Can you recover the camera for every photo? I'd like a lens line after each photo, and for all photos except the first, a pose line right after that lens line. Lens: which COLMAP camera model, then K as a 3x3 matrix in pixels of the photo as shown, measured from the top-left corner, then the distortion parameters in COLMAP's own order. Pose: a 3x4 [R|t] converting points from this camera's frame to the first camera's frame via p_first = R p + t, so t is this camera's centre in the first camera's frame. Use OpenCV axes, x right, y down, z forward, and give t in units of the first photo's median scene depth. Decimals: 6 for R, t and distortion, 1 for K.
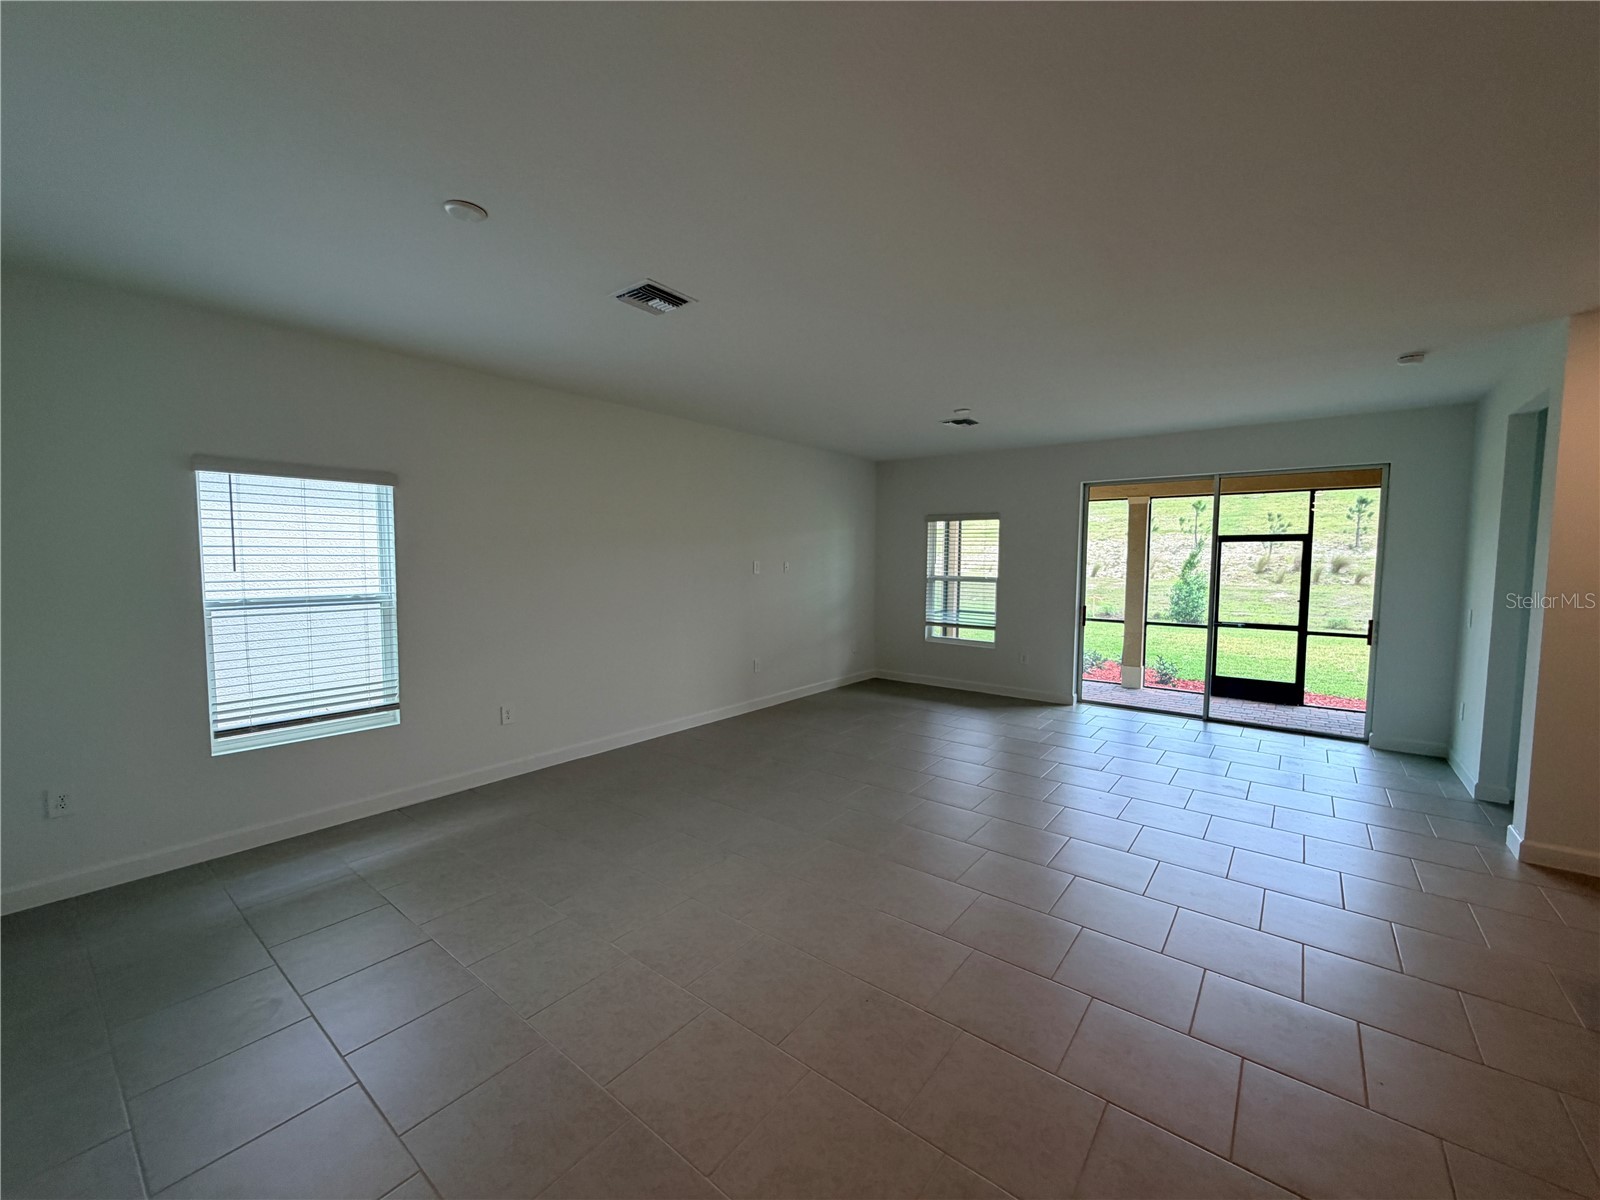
lens RADIAL K [[635.2, 0, 796.2], [0, 635.2, 601.0], [0, 0, 1]] dist [0.000110, -0.000498]
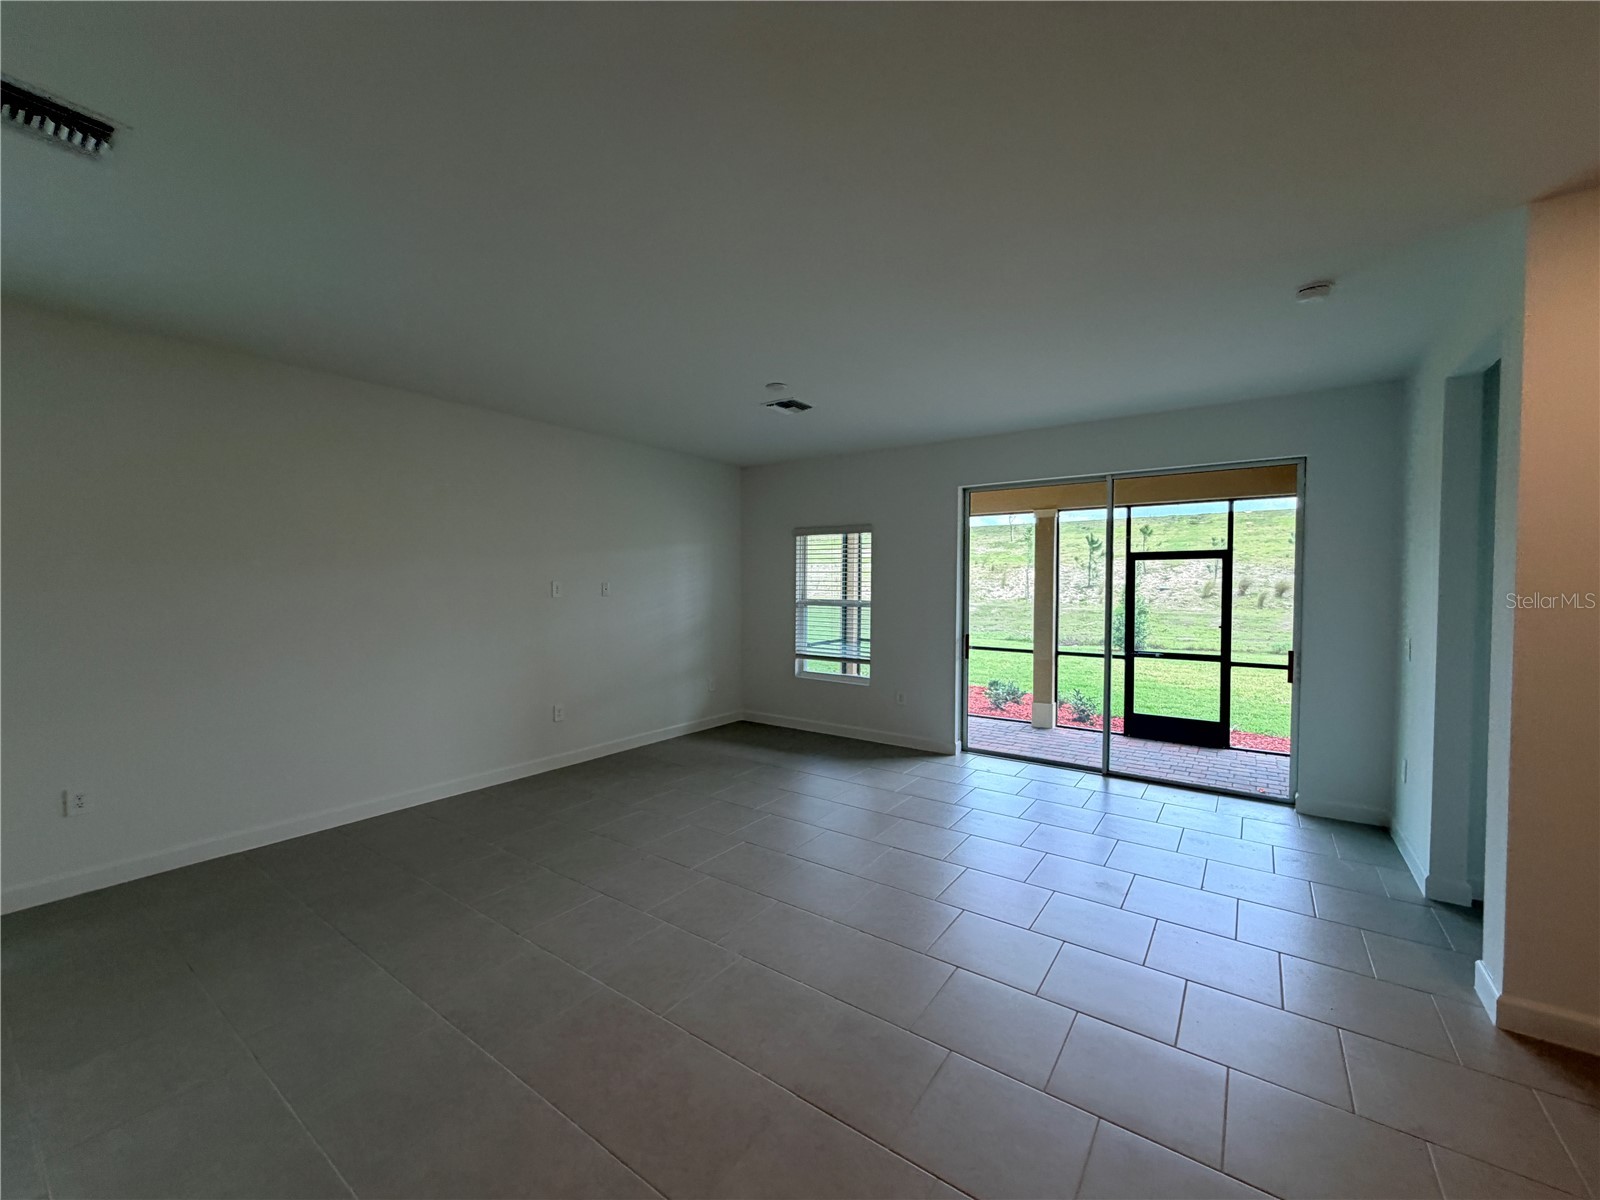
lens RADIAL K [[635.2, 0, 796.2], [0, 635.2, 601.0], [0, 0, 1]] dist [0.000110, -0.000498]
pose [[0.998844, -0.004006, 0.047899, 0.174068], [0.006036, 0.999087, -0.042301, -0.002229], [-0.047686, 0.042541, 0.997956, 0.162773]]
